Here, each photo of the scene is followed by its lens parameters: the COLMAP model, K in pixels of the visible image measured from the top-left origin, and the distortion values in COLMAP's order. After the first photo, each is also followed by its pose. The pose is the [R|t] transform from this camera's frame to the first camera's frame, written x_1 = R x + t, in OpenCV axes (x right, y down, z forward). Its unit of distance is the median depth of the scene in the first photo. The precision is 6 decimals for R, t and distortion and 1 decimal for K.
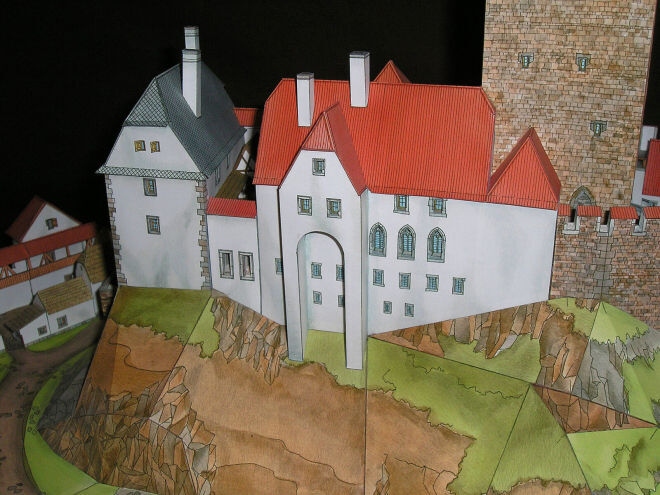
lens RADIAL K [[771.9, 0, 329.9], [0, 771.9, 246.6], [0, 0, 1]] dist [-0.100983, 0.000000]
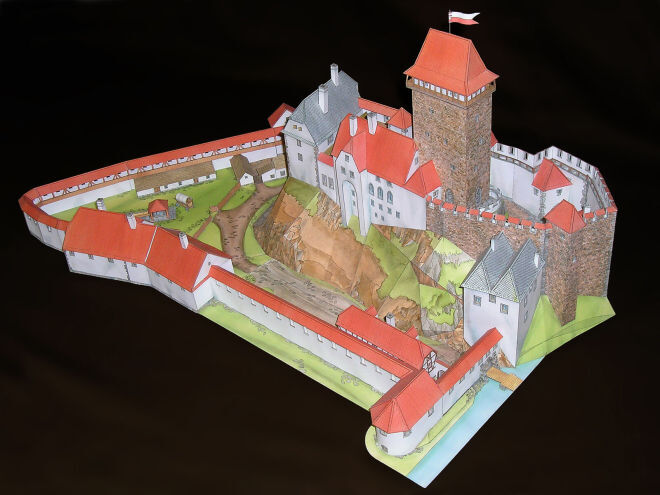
lens RADIAL K [[935.8, 0, 330.4], [0, 935.8, 248.0], [0, 0, 1]] dist [-0.224768, 0.000000]
pose [[0.878652, 0.250069, -0.406739, 1.162336], [-0.121033, 0.940705, 0.316899, -0.731483], [0.461868, -0.229215, 0.856819, -1.587091]]
